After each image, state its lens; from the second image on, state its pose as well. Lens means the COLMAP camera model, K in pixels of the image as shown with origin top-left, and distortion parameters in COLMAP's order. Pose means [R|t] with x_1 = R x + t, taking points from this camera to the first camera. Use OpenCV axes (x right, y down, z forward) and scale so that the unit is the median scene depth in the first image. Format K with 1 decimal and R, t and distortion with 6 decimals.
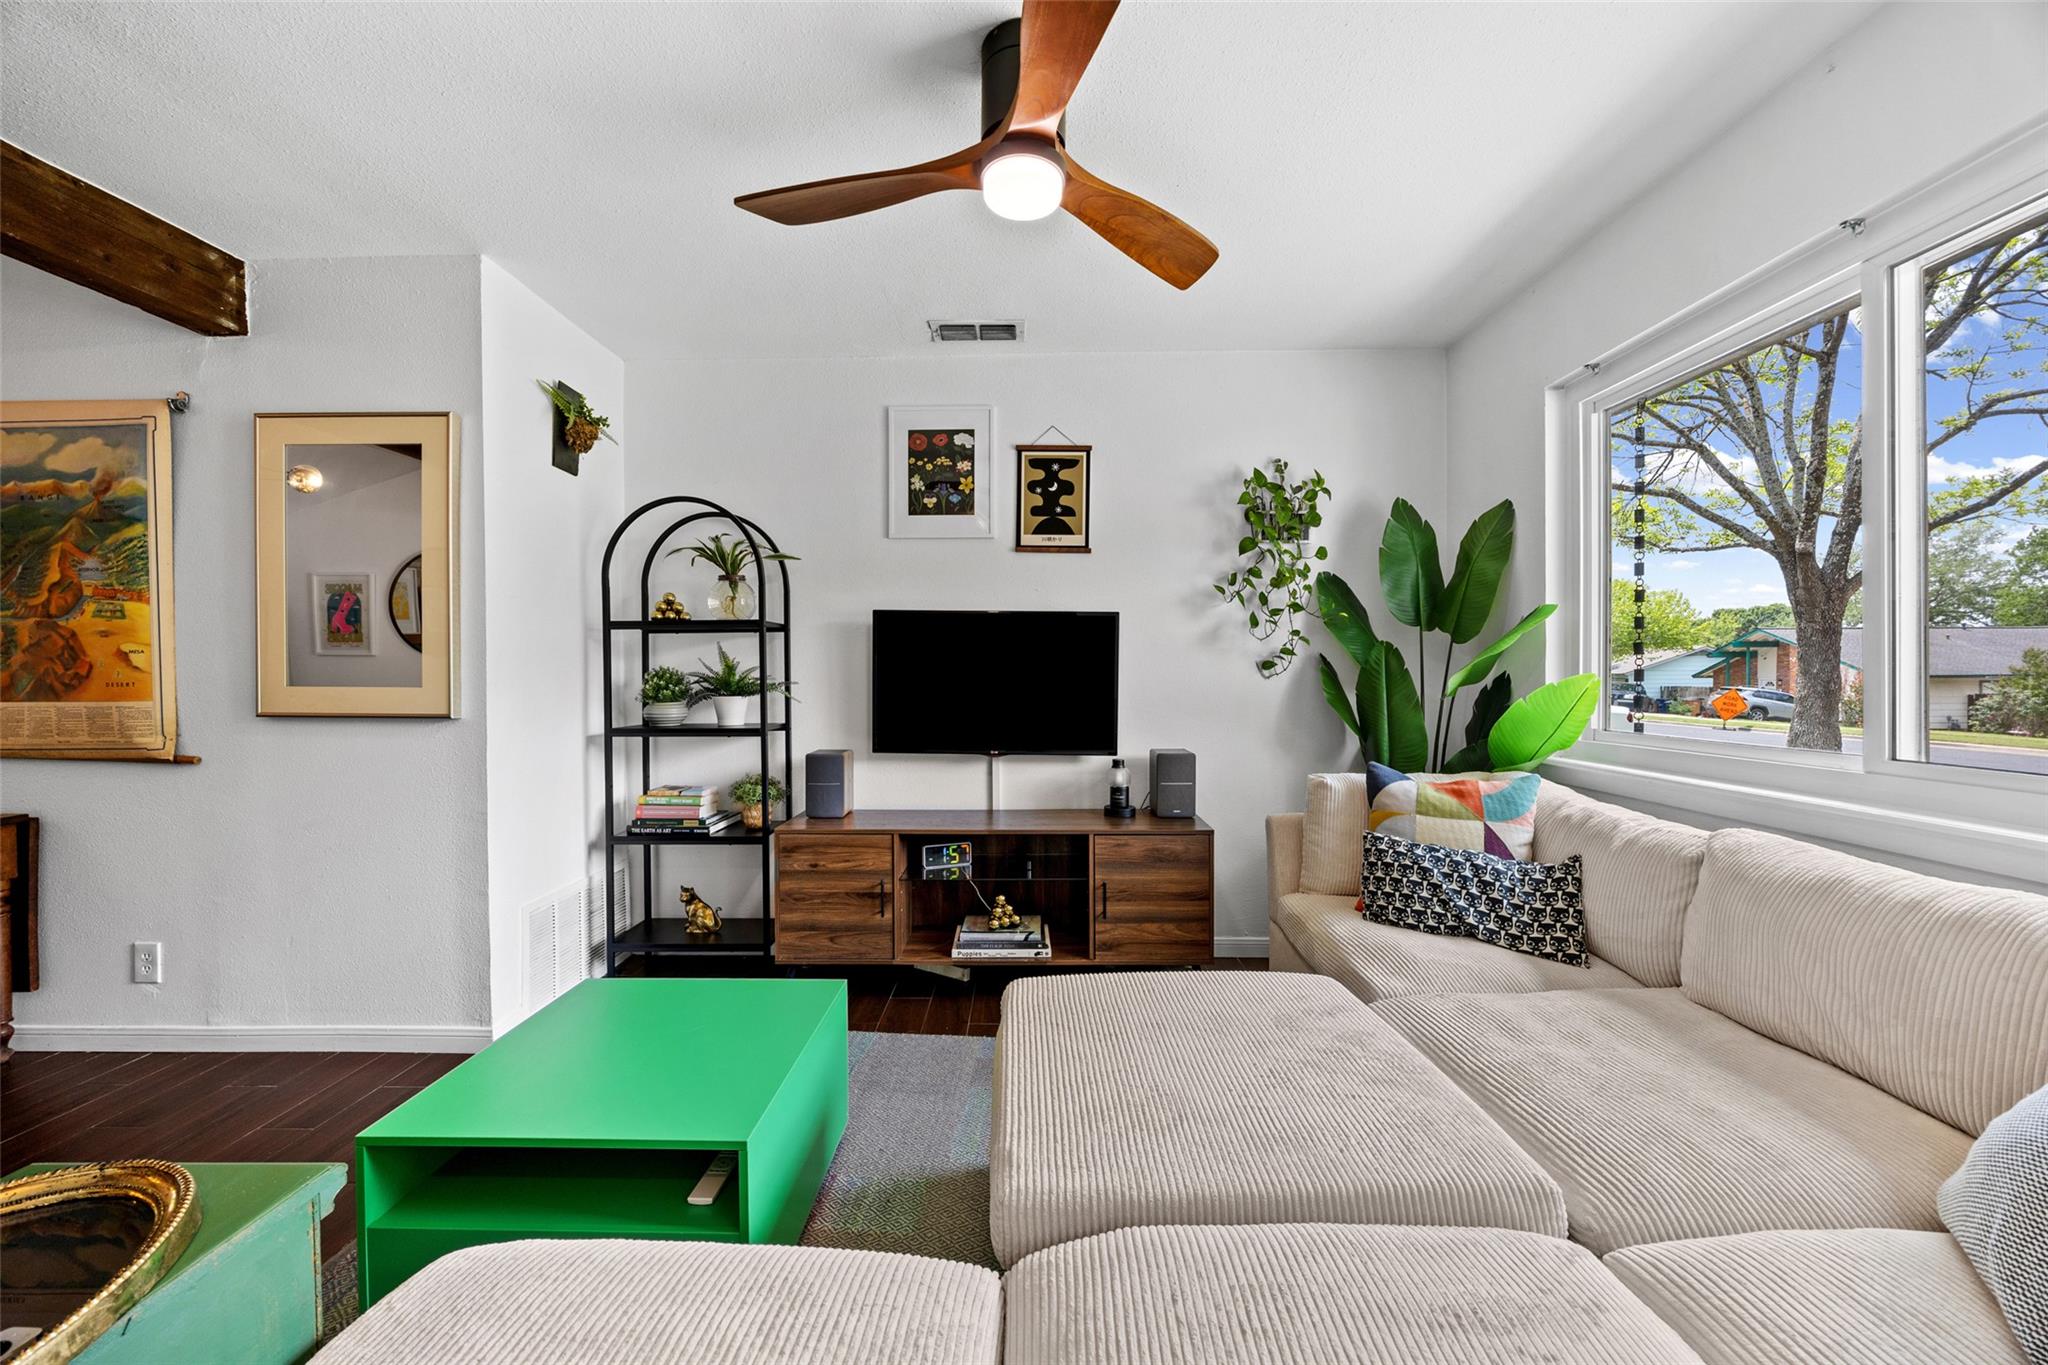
lens RADIAL K [[784.0, 0, 1016.7], [0, 784.0, 680.5], [0, 0, 1]] dist [-0.001302, 0.000034]
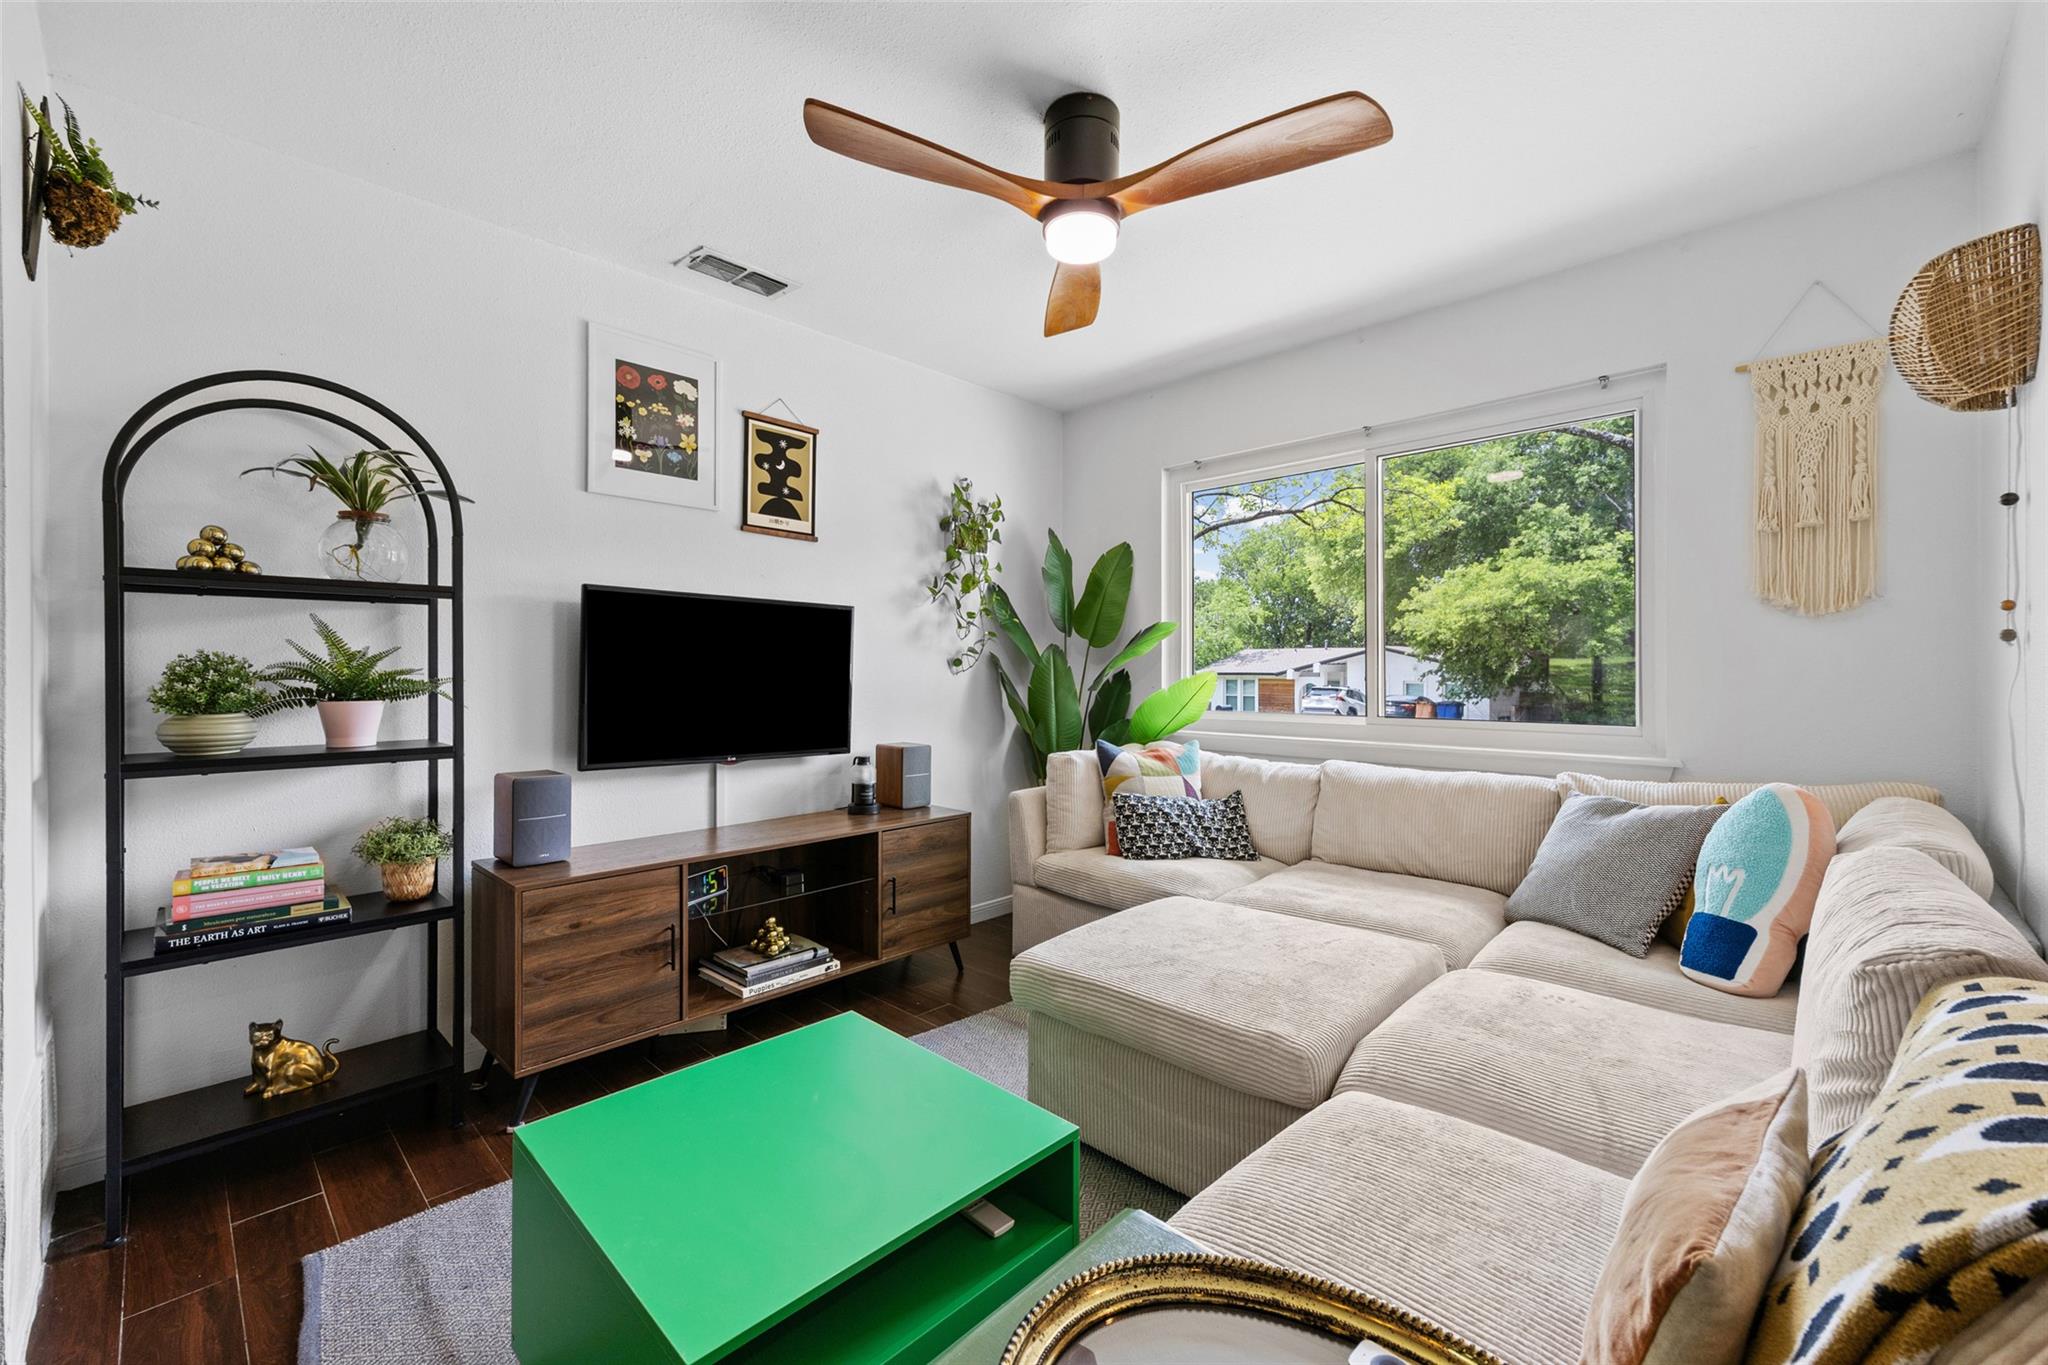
lens RADIAL K [[829.3, 0, 1017.9], [0, 829.3, 670.3], [0, 0, 1]] dist [0.007466, -0.000203]
pose [[0.682545, 0.004480, 0.730830, -0.502246], [0.002681, 0.999959, -0.008634, 0.002459], [-0.730839, 0.007853, 0.682505, 0.143986]]
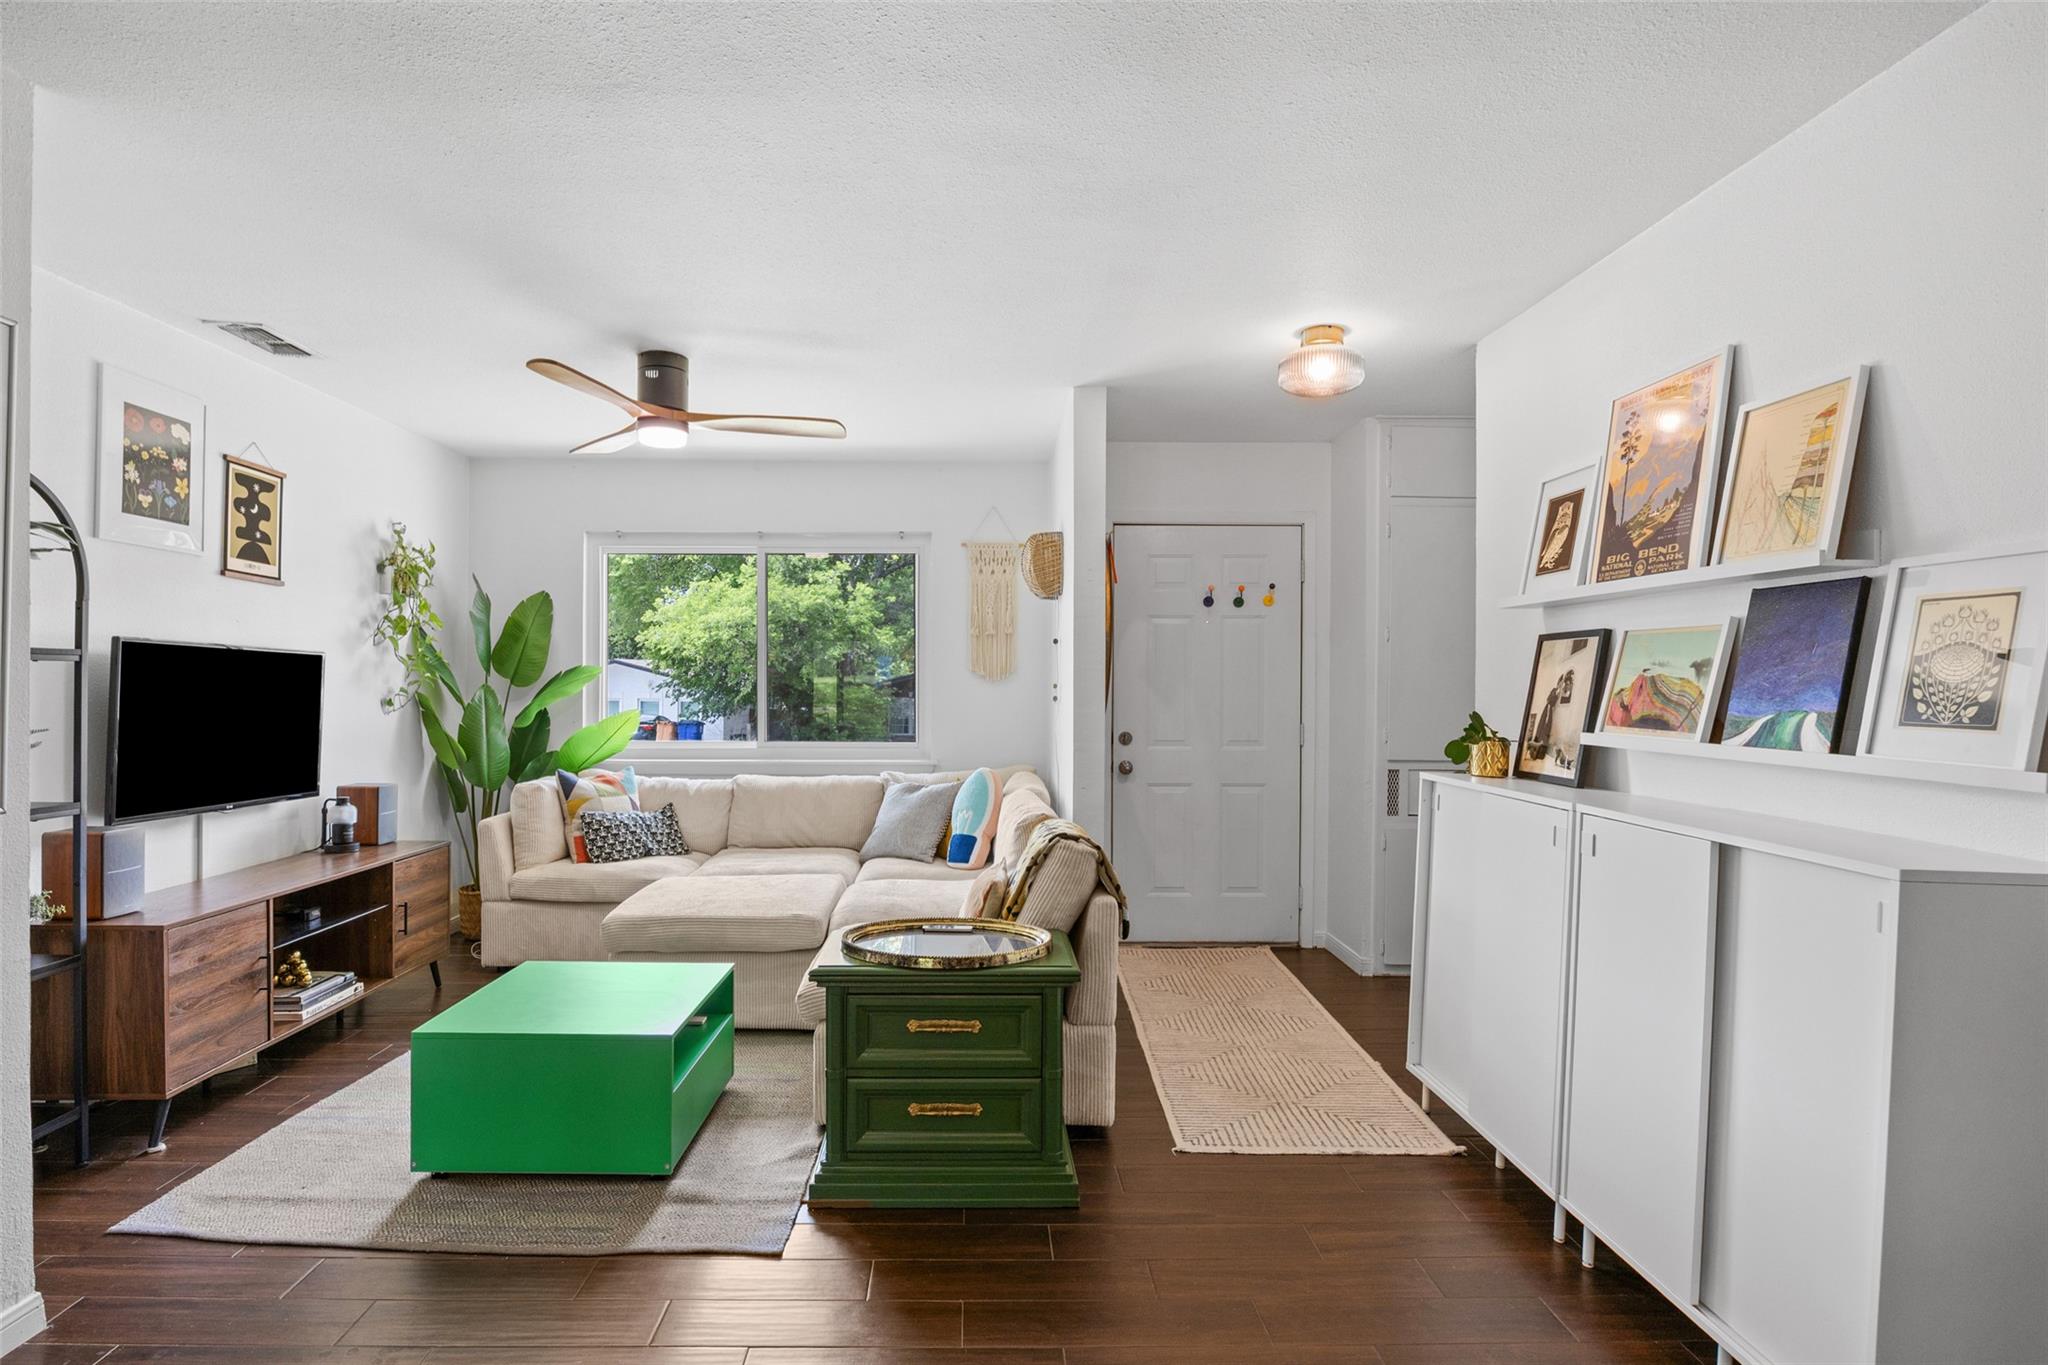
lens RADIAL K [[1017.6, 0, 978.5], [0, 1017.6, 680.4], [0, 0, 1]] dist [-0.000727, -0.000251]
pose [[-0.027602, 0.008581, 0.999582, -1.225542], [0.002860, 0.999960, -0.008505, -0.038030], [-0.999615, 0.002624, -0.027625, 0.205361]]
